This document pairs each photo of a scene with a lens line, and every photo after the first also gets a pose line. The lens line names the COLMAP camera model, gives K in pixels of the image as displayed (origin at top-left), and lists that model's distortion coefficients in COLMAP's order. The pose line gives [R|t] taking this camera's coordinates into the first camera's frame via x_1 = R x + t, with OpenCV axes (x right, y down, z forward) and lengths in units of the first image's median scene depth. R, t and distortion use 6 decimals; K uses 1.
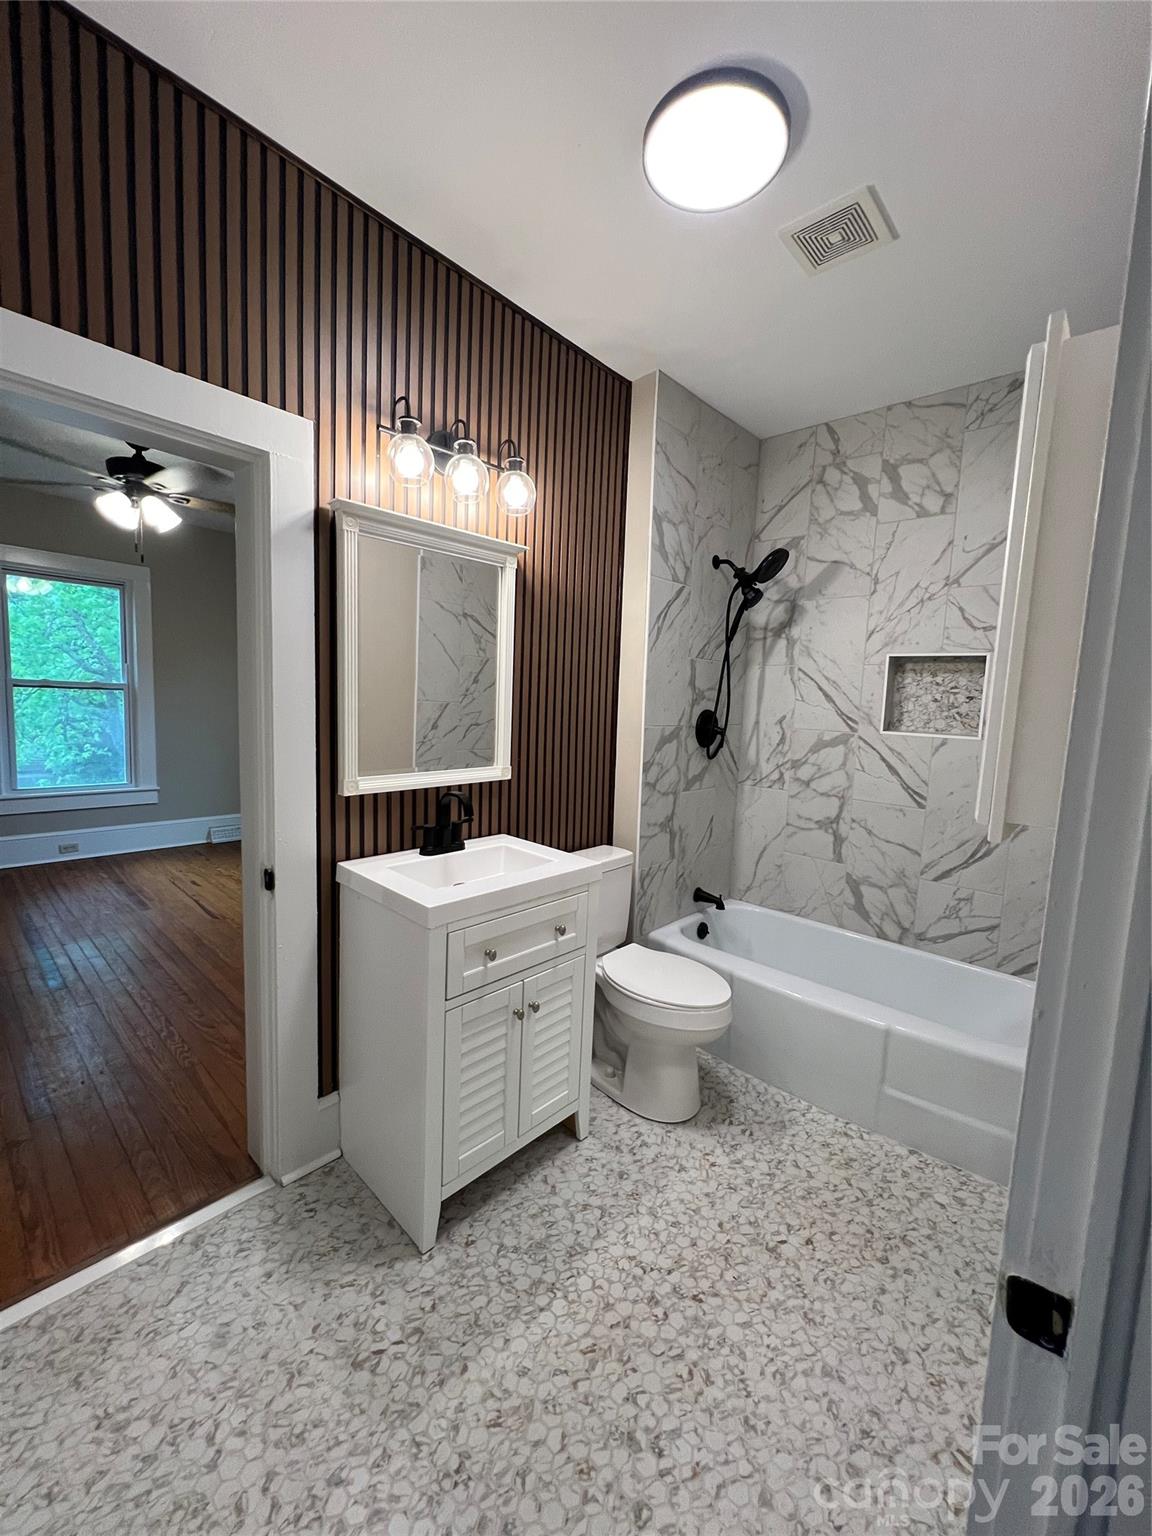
lens RADIAL K [[612.8, 0, 580.5], [0, 612.8, 762.8], [0, 0, 1]] dist [-0.002011, -0.000021]
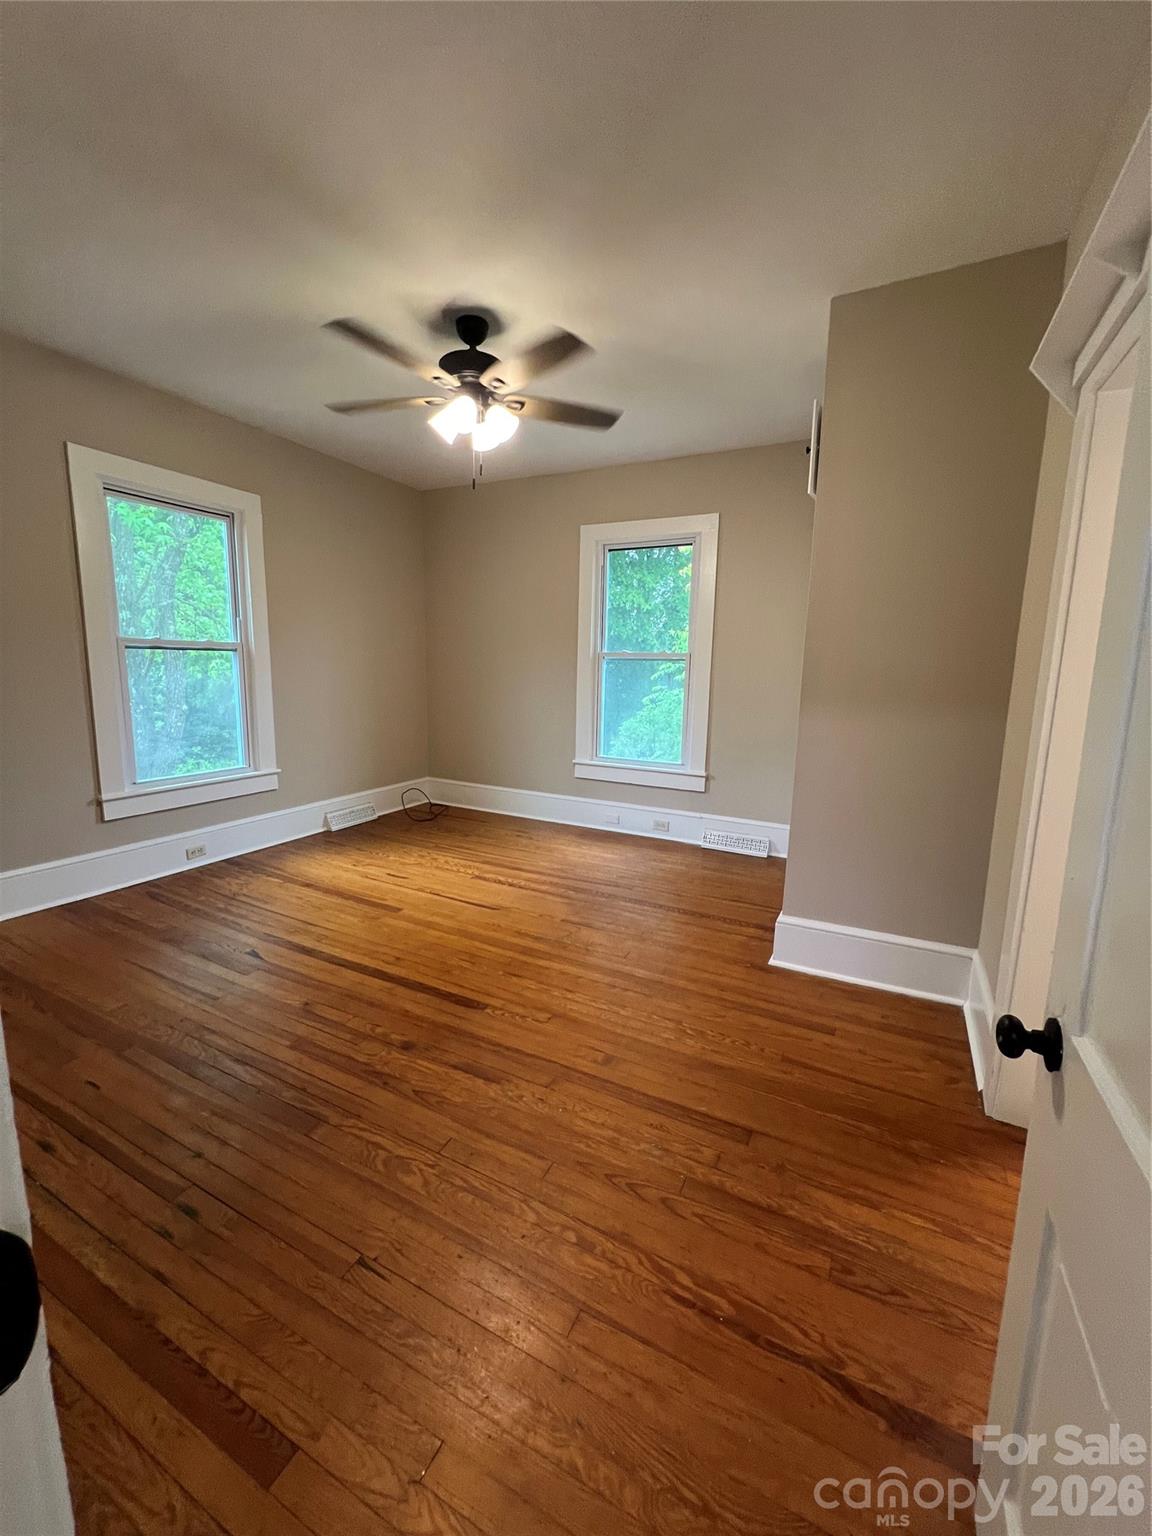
lens RADIAL K [[612.8, 0, 580.5], [0, 612.8, 762.8], [0, 0, 1]] dist [-0.002011, -0.000021]
pose [[0.963042, -0.063076, 0.261860, -0.554081], [0.045648, 0.996351, 0.072117, -0.011088], [-0.265454, -0.057498, 0.962408, 0.105479]]
